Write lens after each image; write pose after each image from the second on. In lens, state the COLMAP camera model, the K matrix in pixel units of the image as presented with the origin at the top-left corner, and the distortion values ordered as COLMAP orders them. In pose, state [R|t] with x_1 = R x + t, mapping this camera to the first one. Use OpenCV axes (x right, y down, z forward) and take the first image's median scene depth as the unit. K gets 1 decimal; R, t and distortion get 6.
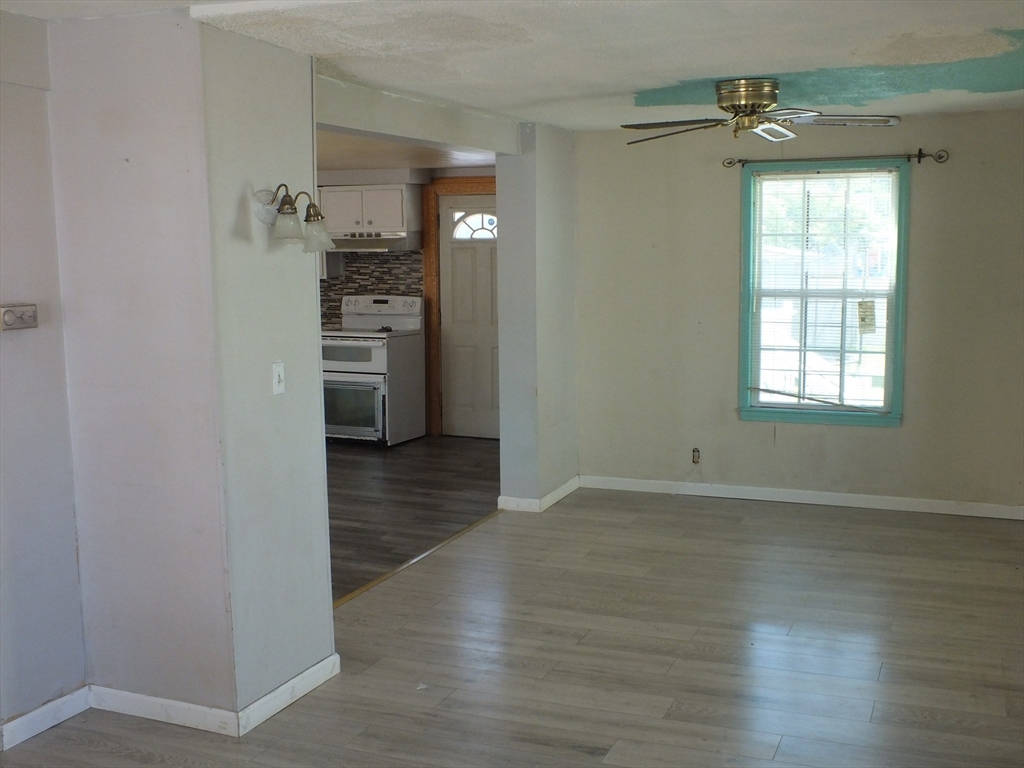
lens RADIAL K [[1096.8, 0, 512.2], [0, 1096.8, 407.0], [0, 0, 1]] dist [-0.005853, -0.006459]
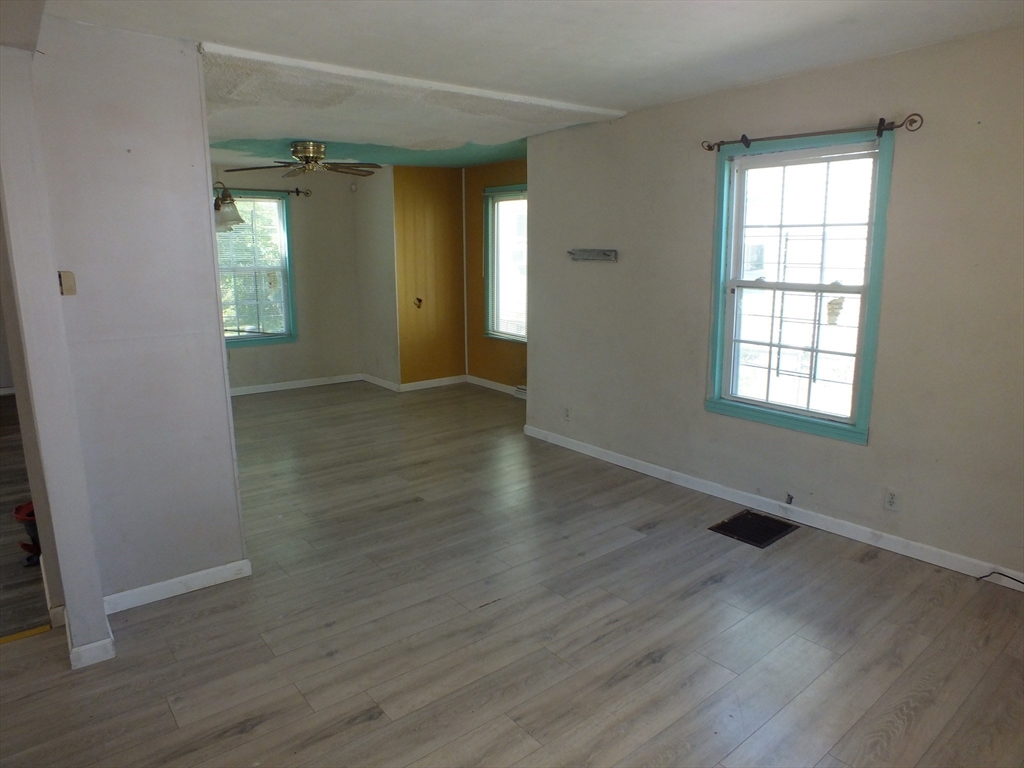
lens RADIAL K [[668.7, 0, 512.0], [0, 668.7, 384.0], [0, 0, 1]] dist [-0.068690, -0.000437]
pose [[0.481793, -0.162713, 0.861046, -0.319934], [0.118213, 0.985696, 0.120123, -0.001684], [-0.868275, 0.043913, 0.494136, 0.109222]]
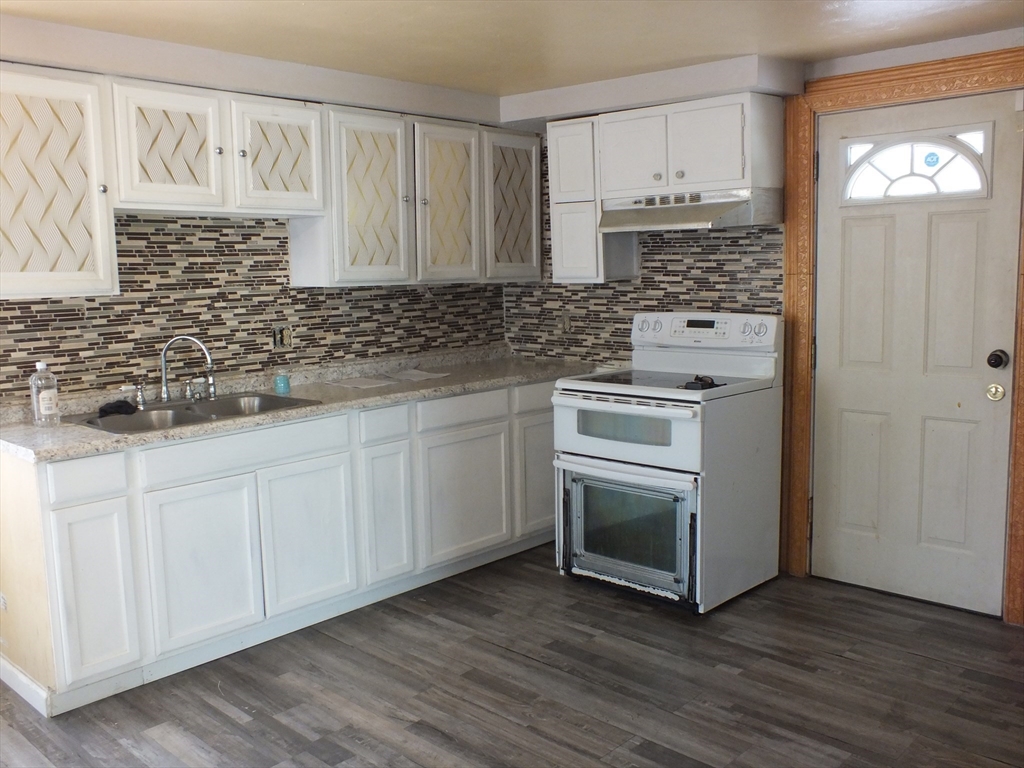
lens RADIAL K [[945.7, 0, 512.7], [0, 945.7, 404.4], [0, 0, 1]] dist [-0.075803, 0.122563]
pose [[0.932895, 0.030472, -0.358856, -0.039847], [-0.026132, 0.999515, 0.016940, -0.063623], [0.359198, -0.006426, 0.933239, 0.549371]]
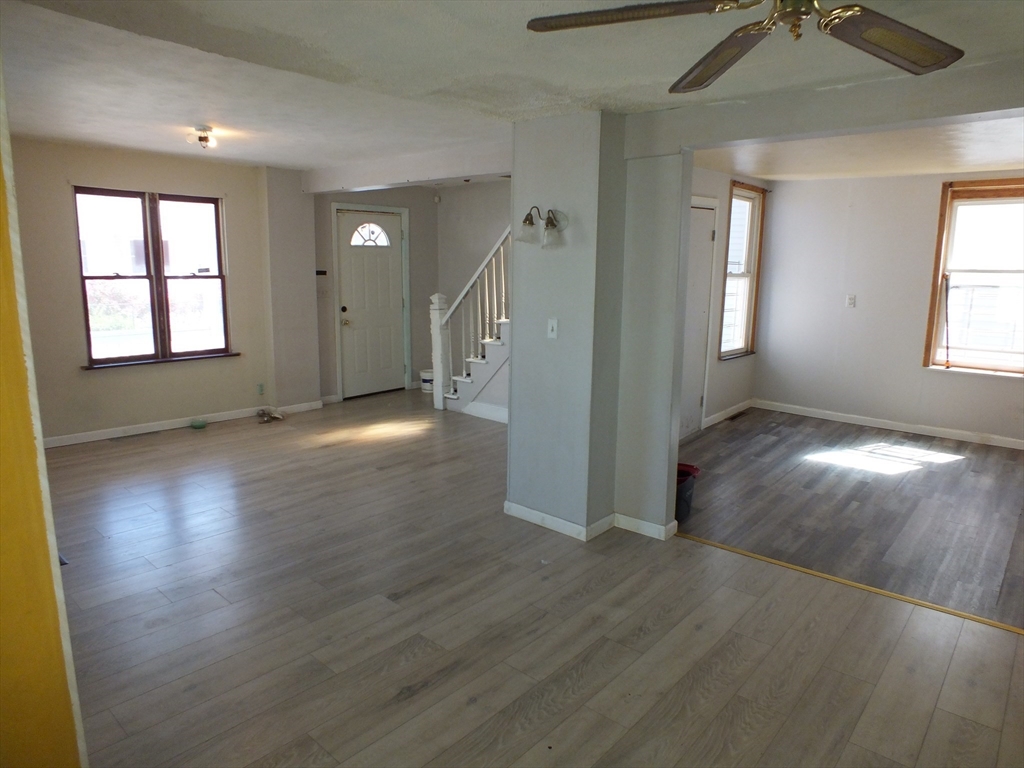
lens RADIAL K [[668.7, 0, 512.0], [0, 668.7, 384.0], [0, 0, 1]] dist [-0.068690, -0.000437]
pose [[-0.337417, 0.167039, -0.926417, 0.310153], [-0.138168, 0.964685, 0.224261, -0.067852], [0.931160, 0.203670, -0.302422, 0.533724]]
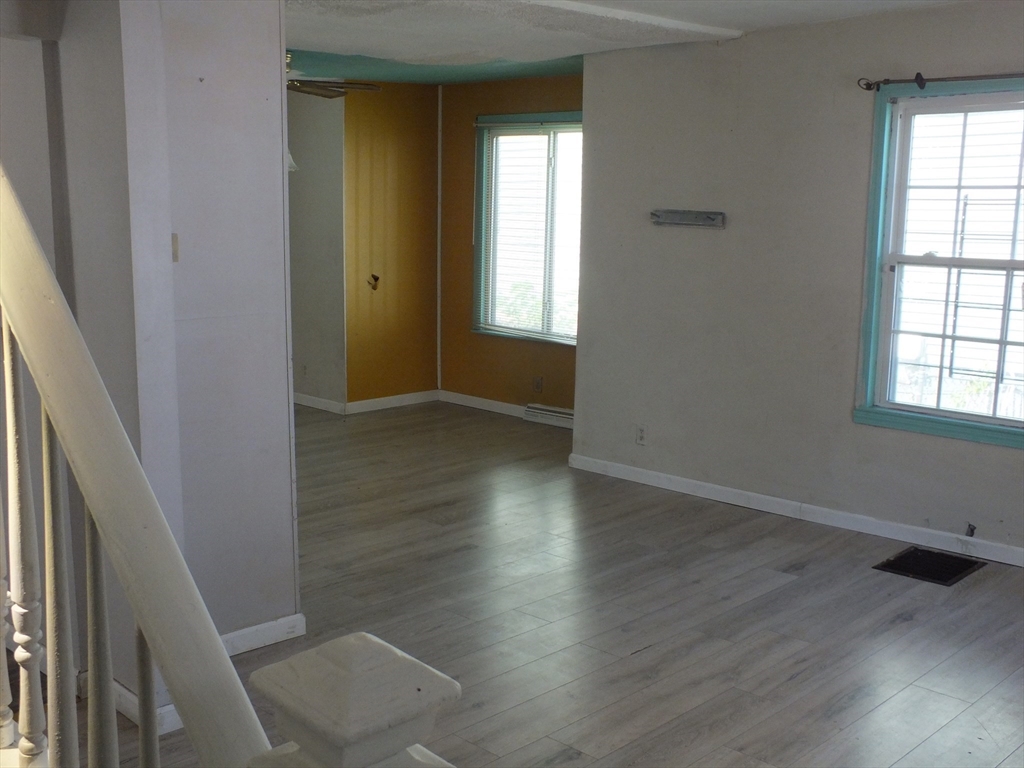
lens RADIAL K [[1081.9, 0, 511.3], [0, 1081.9, 397.8], [0, 0, 1]] dist [-0.154118, 0.400824]
pose [[0.402372, -0.147502, 0.903515, -0.441792], [0.108981, 0.987634, 0.112701, -0.009383], [-0.908967, 0.053118, 0.413471, 0.146792]]
